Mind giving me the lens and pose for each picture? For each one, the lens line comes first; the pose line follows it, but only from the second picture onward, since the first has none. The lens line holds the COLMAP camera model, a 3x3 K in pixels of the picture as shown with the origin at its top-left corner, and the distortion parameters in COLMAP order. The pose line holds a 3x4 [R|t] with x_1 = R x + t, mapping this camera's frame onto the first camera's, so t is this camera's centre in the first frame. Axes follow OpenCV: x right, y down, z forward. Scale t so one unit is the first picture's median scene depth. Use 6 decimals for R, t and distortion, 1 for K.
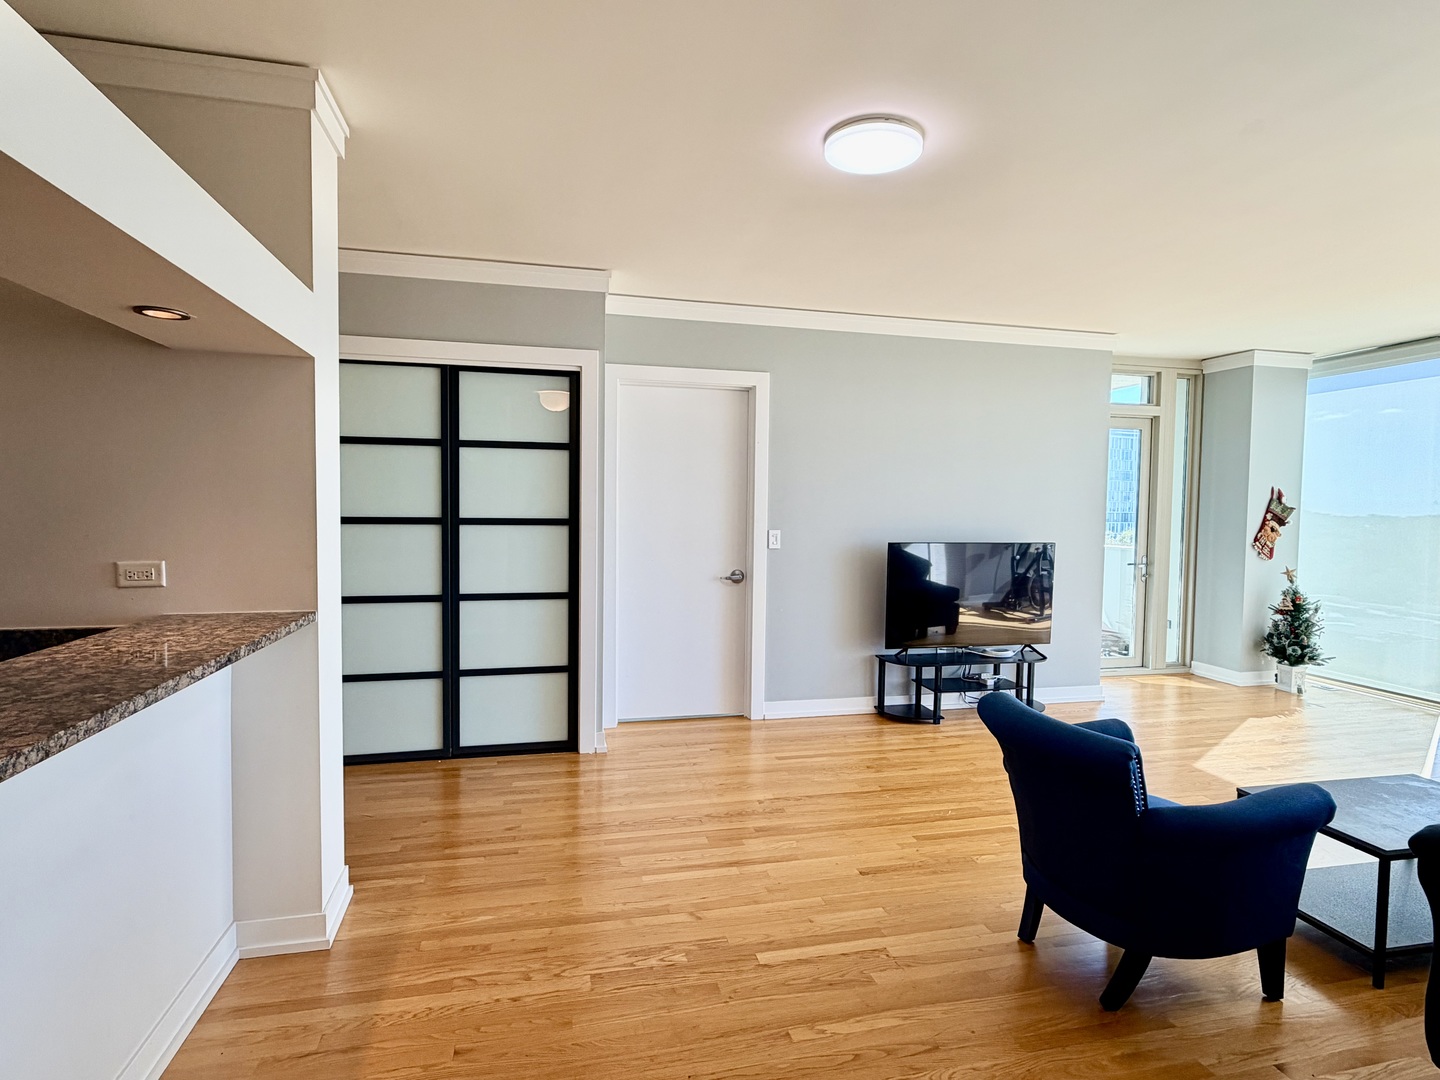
lens RADIAL K [[757.1, 0, 721.4], [0, 757.1, 543.4], [0, 0, 1]] dist [-0.001936, -0.000592]
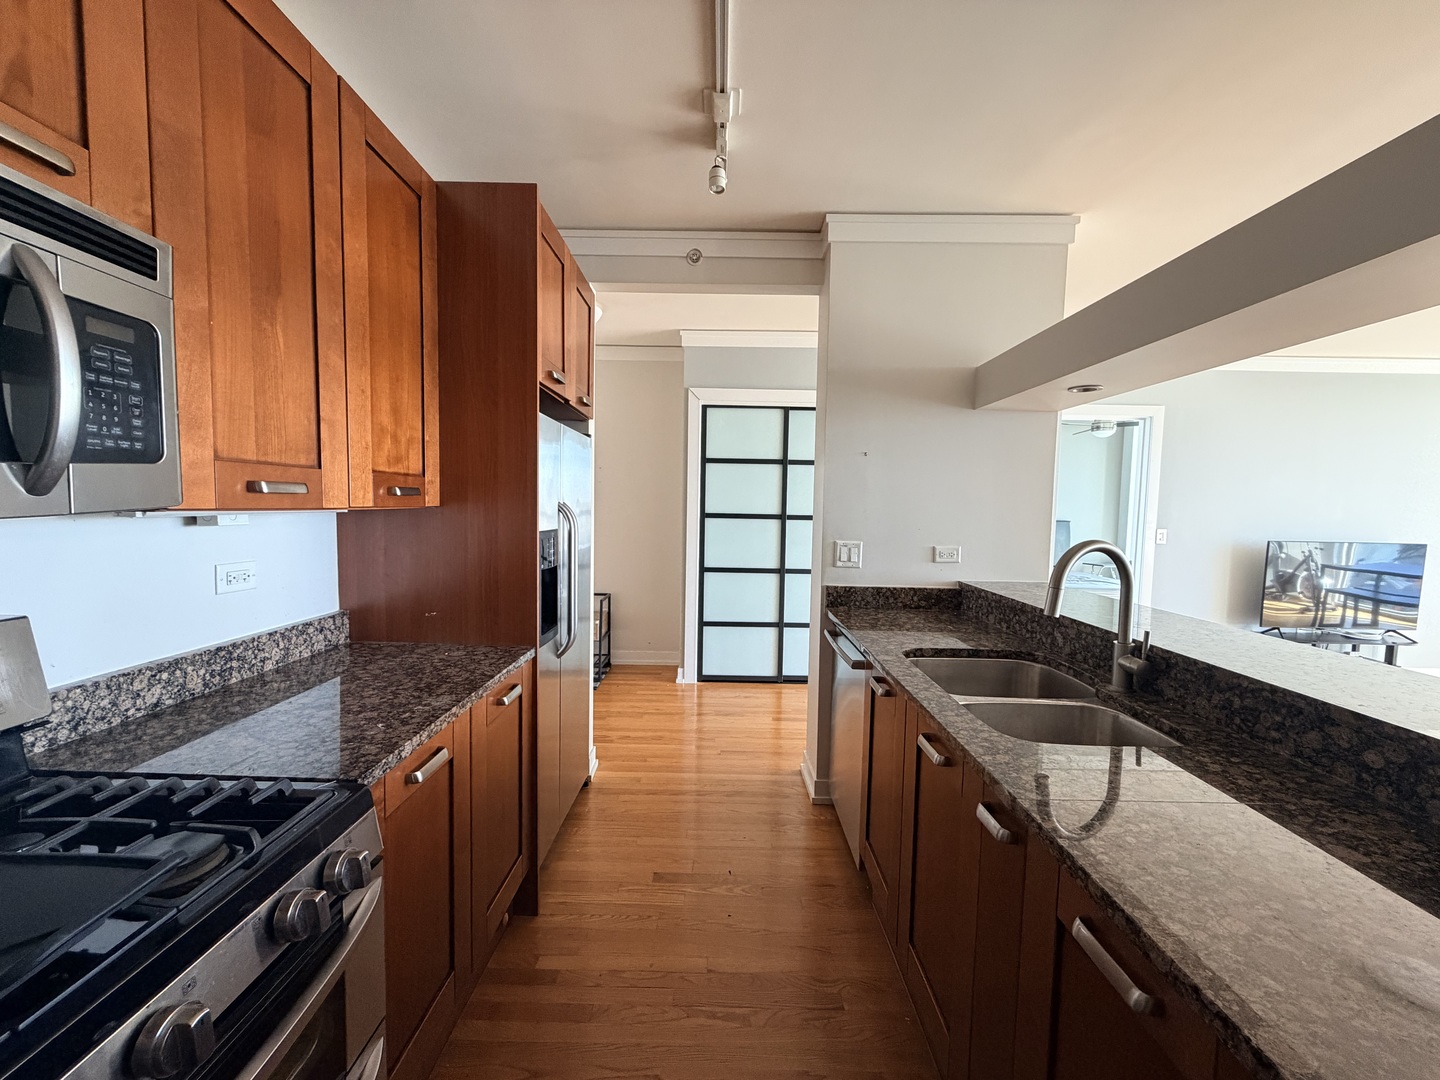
lens RADIAL K [[571.6, 0, 718.2], [0, 571.6, 538.8], [0, 0, 1]] dist [-0.000395, 0.001438]
pose [[0.970810, 0.024351, -0.238609, -0.431402], [-0.021438, 0.999661, 0.014796, -0.000227], [0.238889, -0.009248, 0.971003, -0.128741]]
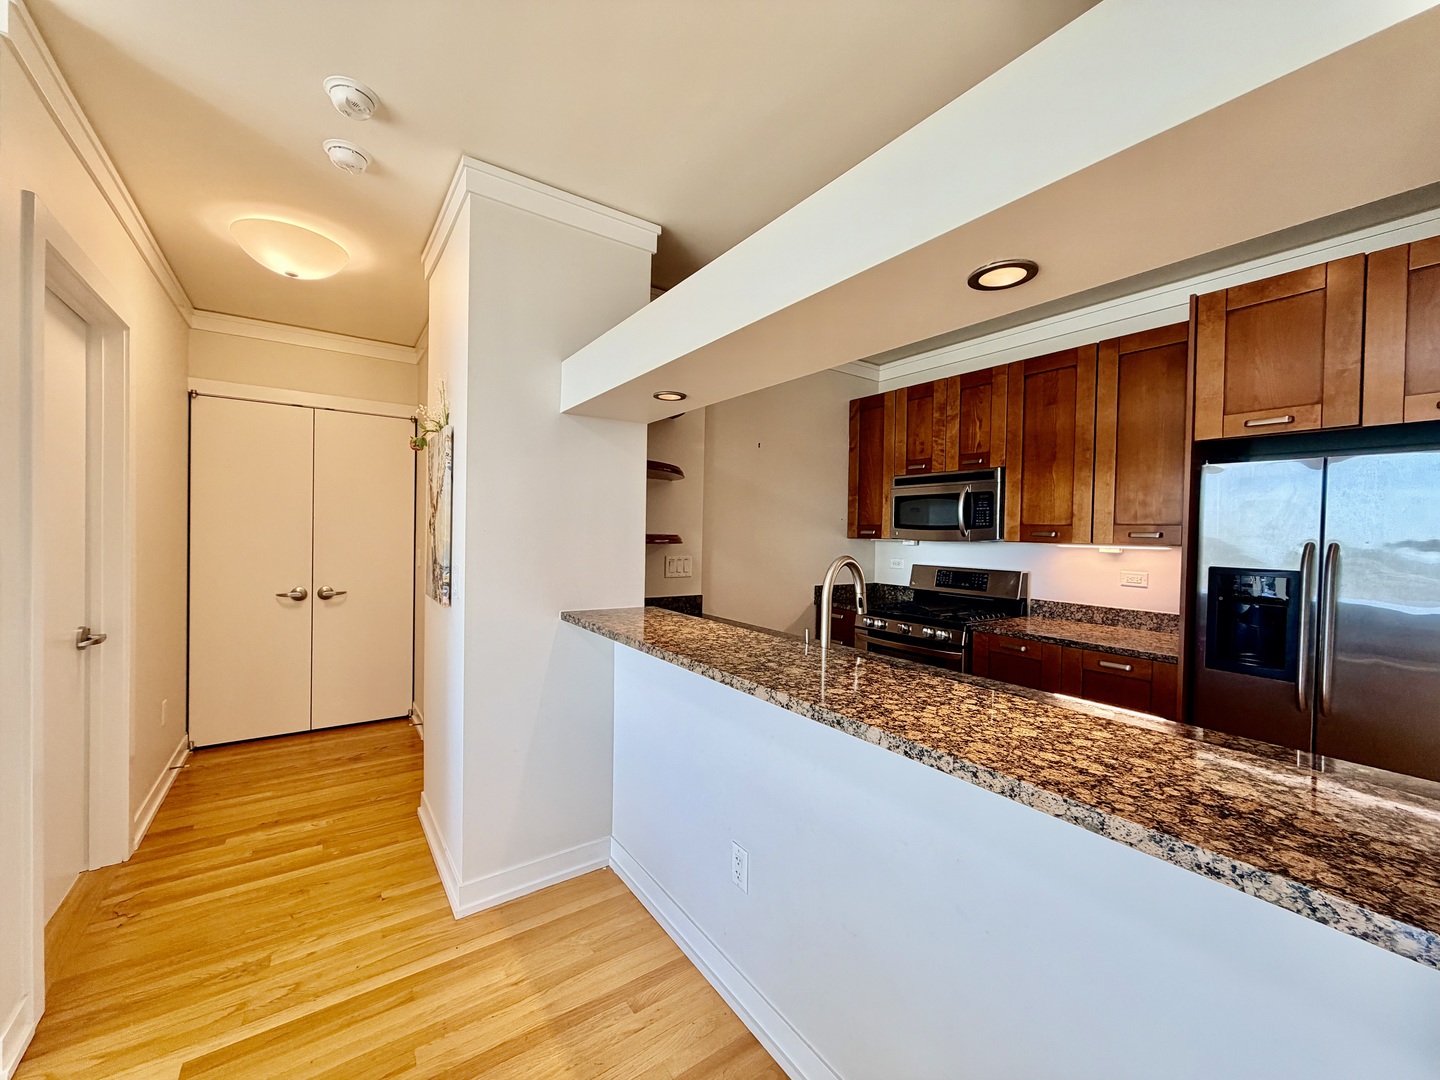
lens RADIAL K [[571.6, 0, 719.8], [0, 571.6, 540.1], [0, 0, 1]] dist [-0.000395, 0.001438]
pose [[-0.931181, -0.020866, -0.363960, -0.114820], [-0.043024, 0.997674, 0.052878, -0.025099], [0.362010, 0.064898, -0.929912, 0.499741]]
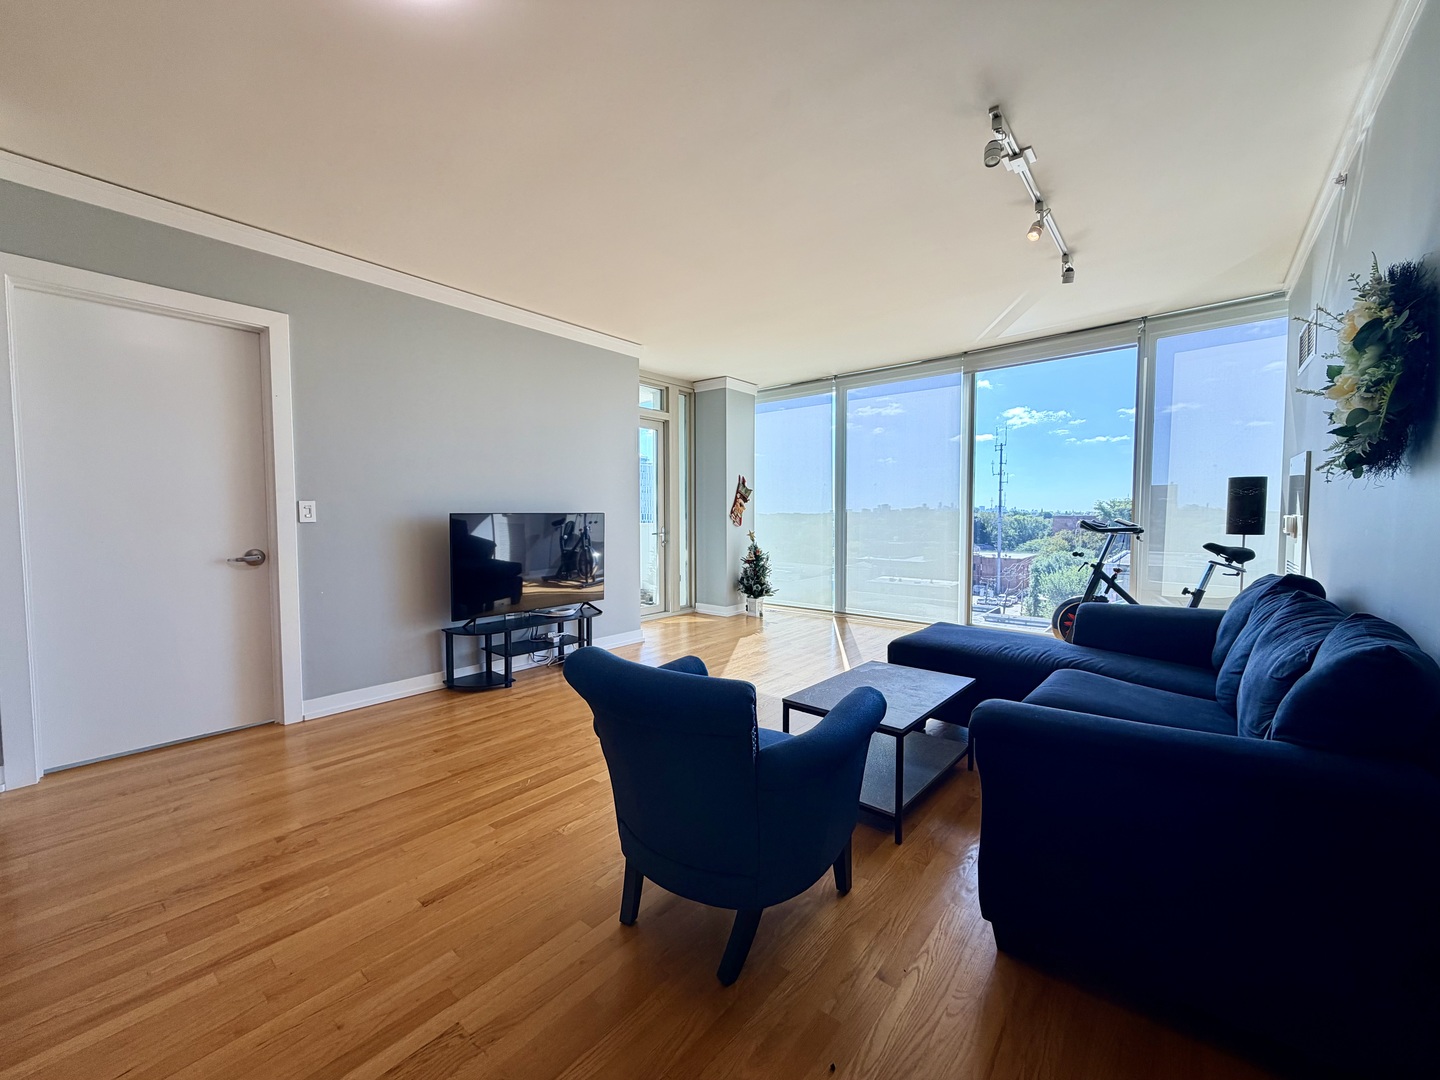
lens RADIAL K [[571.6, 0, 717.9], [0, 571.6, 541.4], [0, 0, 1]] dist [-0.000395, 0.001438]
pose [[0.798962, -0.043300, 0.599820, 0.051536], [0.040448, 0.999015, 0.018242, 0.035621], [-0.600019, 0.009687, 0.799927, 0.196176]]
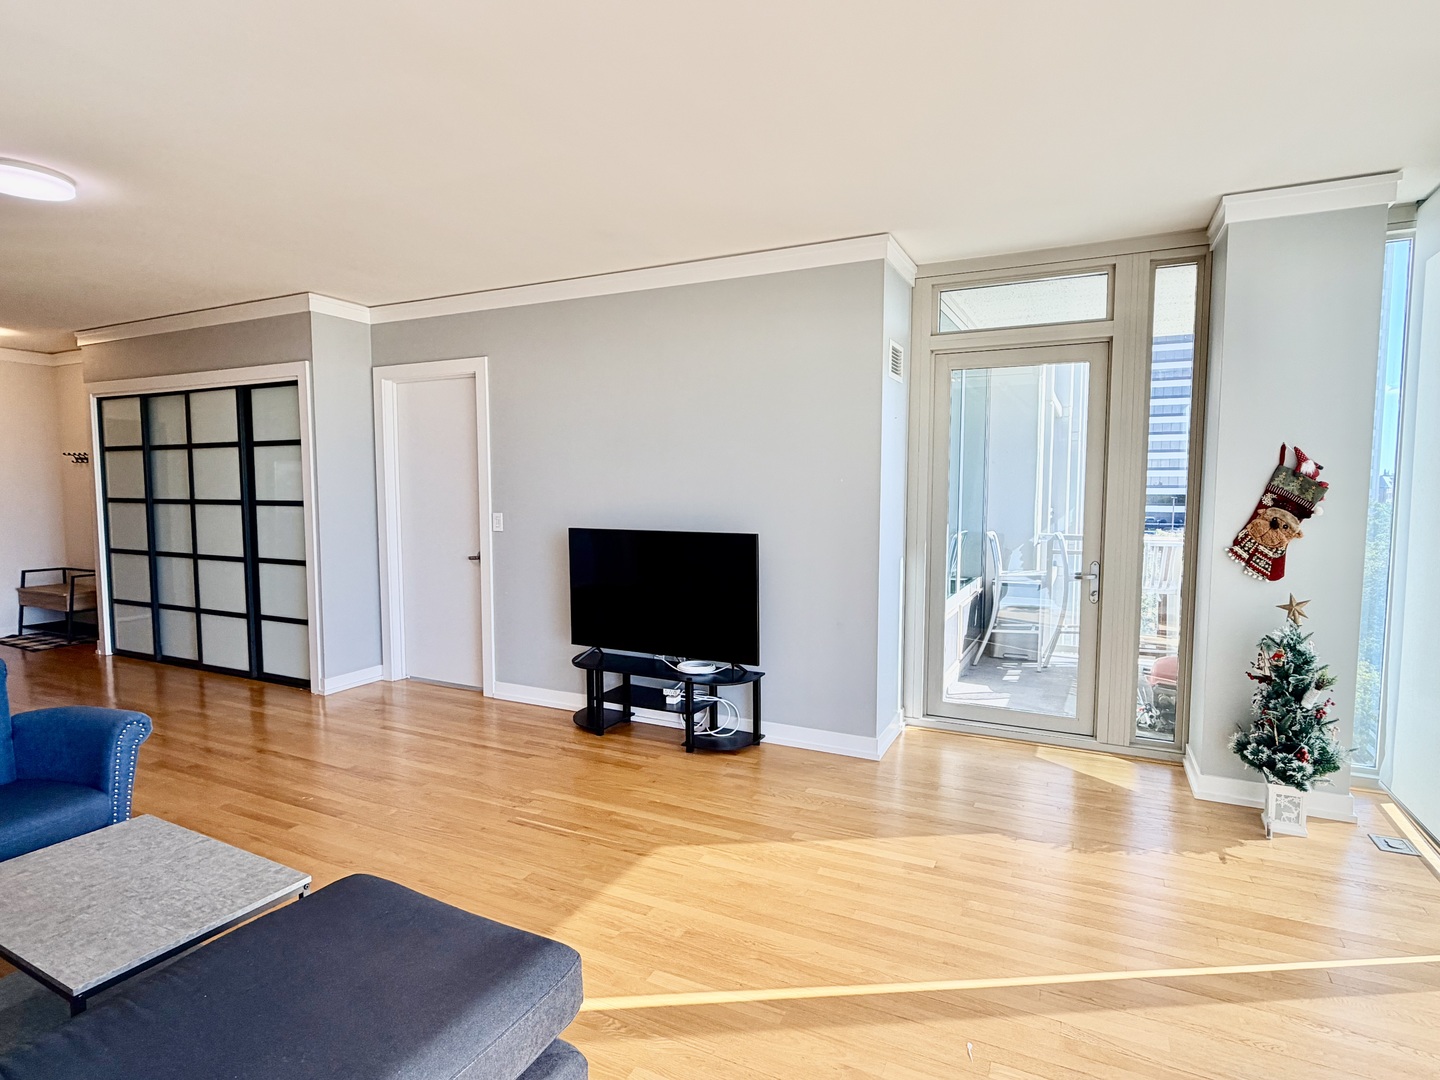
lens RADIAL K [[757.1, 0, 721.1], [0, 757.1, 547.0], [0, 0, 1]] dist [-0.001936, -0.000592]
pose [[0.770837, 0.039371, -0.635815, 0.934121], [-0.023877, 0.999173, 0.032924, -0.012689], [0.636585, -0.010198, 0.771139, 0.410155]]
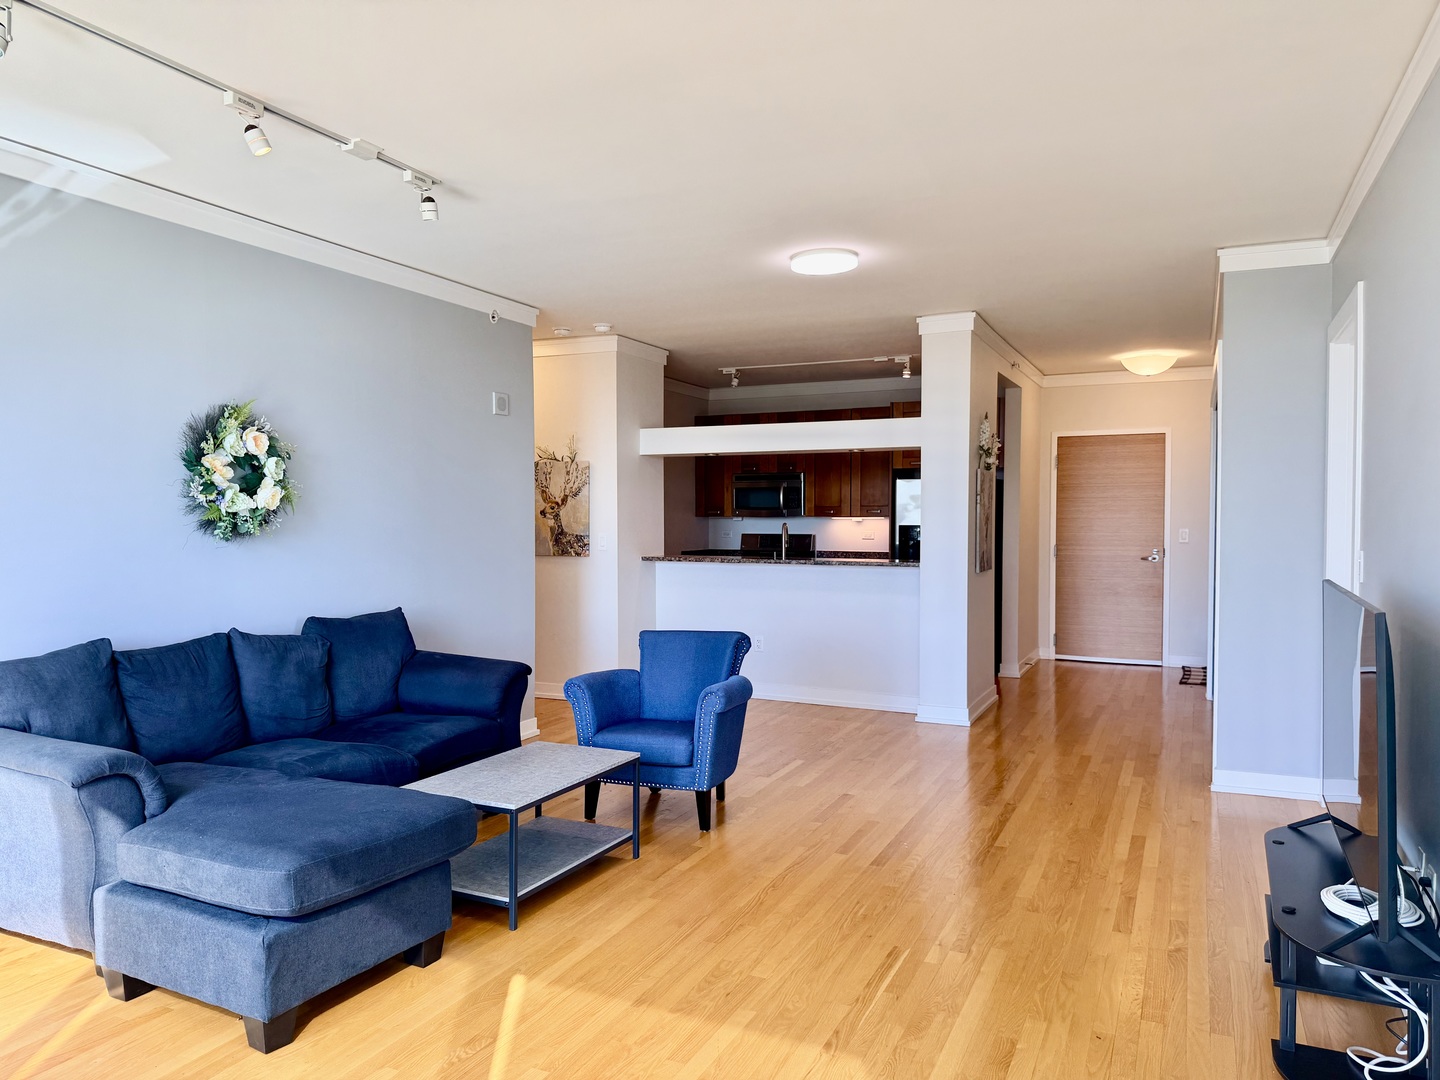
lens RADIAL K [[1019.6, 0, 722.1], [0, 1019.6, 529.5], [0, 0, 1]] dist [0.066602, -0.047930]
pose [[-0.620659, 0.003663, -0.784072, 0.984031], [-0.039595, 0.998567, 0.036008, -0.042212], [0.783080, 0.053394, -0.619624, 1.102499]]
